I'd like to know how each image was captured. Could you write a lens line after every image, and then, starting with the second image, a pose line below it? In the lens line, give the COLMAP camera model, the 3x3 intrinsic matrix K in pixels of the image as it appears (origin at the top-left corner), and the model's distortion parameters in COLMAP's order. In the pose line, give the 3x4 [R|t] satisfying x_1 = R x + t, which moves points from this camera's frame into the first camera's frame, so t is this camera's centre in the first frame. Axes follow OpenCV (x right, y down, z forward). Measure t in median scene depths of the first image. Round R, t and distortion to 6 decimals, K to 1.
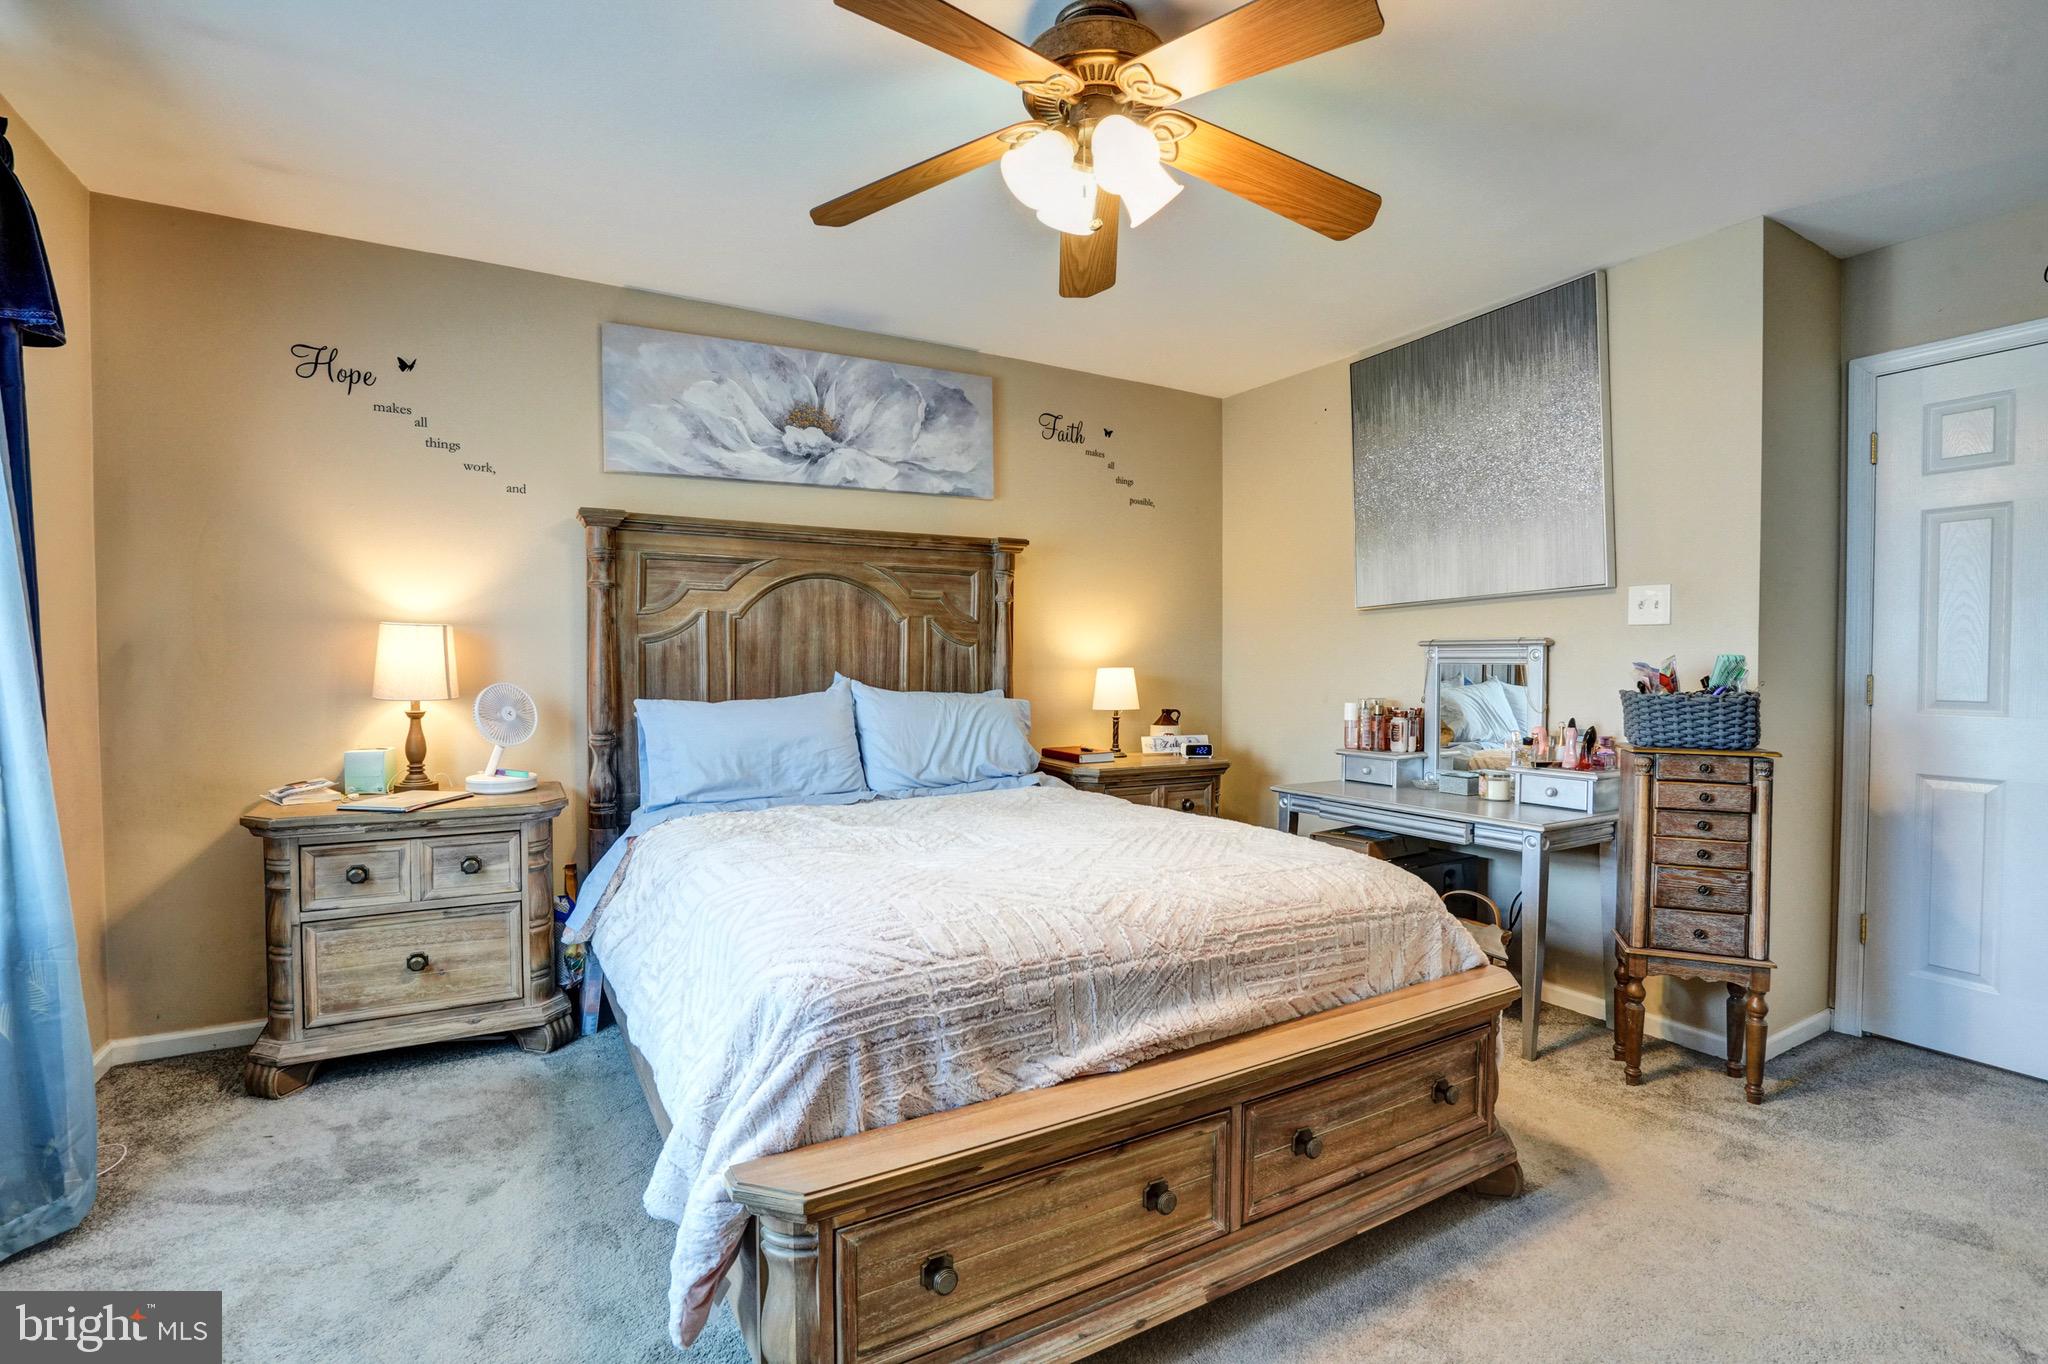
lens RADIAL K [[943.4, 0, 1024.4], [0, 943.4, 678.5], [0, 0, 1]] dist [-0.058709, 0.022037]
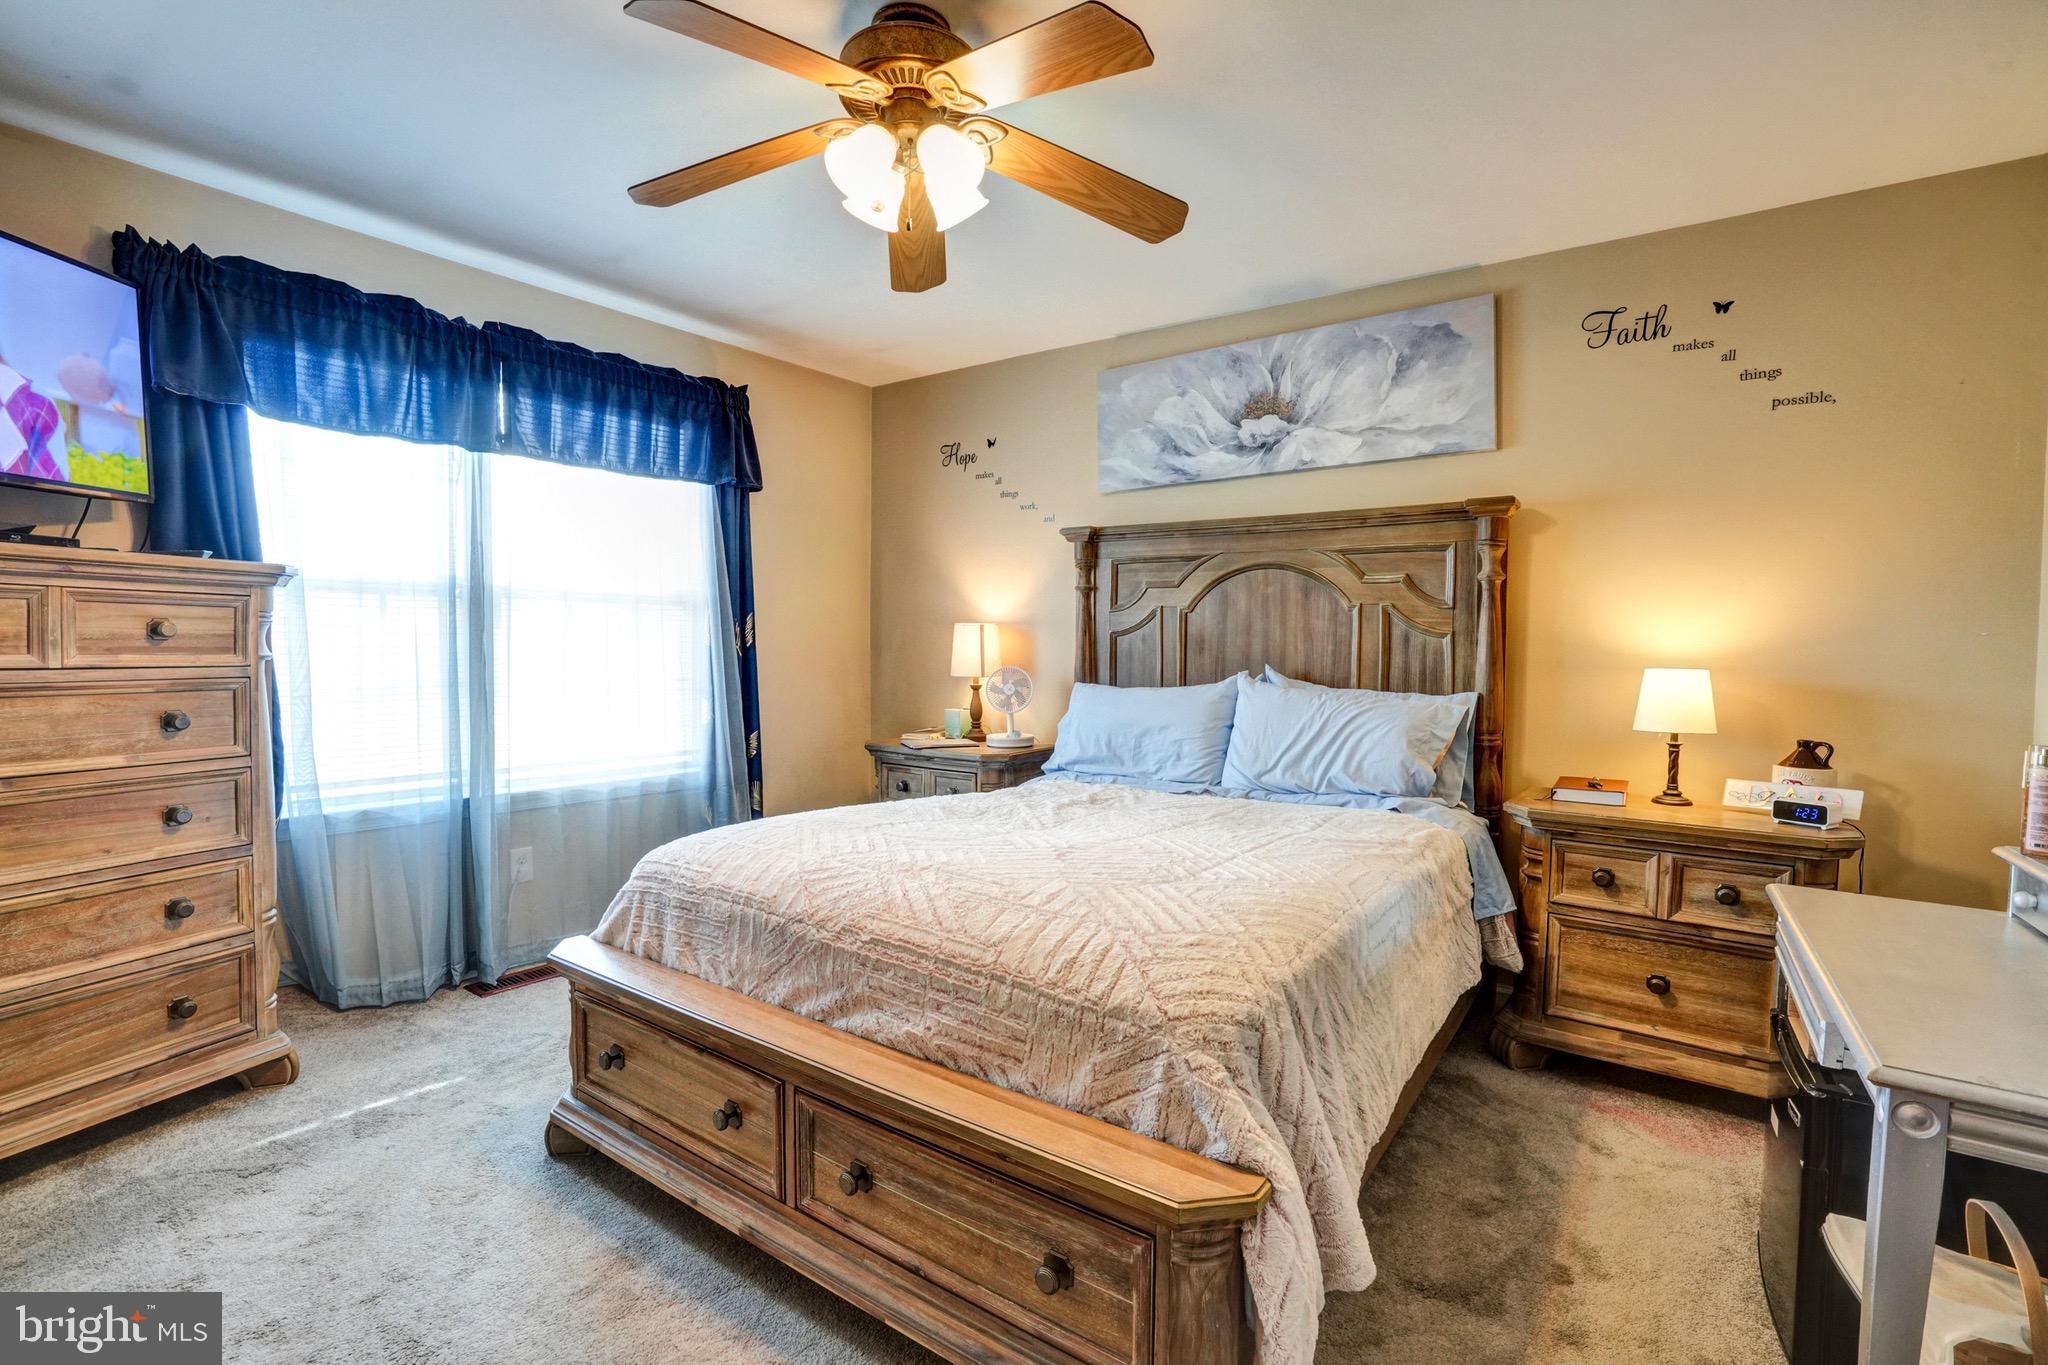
lens RADIAL K [[943.4, 0, 1024.4], [0, 943.4, 679.0], [0, 0, 1]] dist [-0.058709, 0.022037]
pose [[0.410580, 0.032466, -0.911247, 0.580783], [-0.028898, 0.999327, 0.022584, -0.006766], [0.911367, 0.017061, 0.411242, 0.375863]]
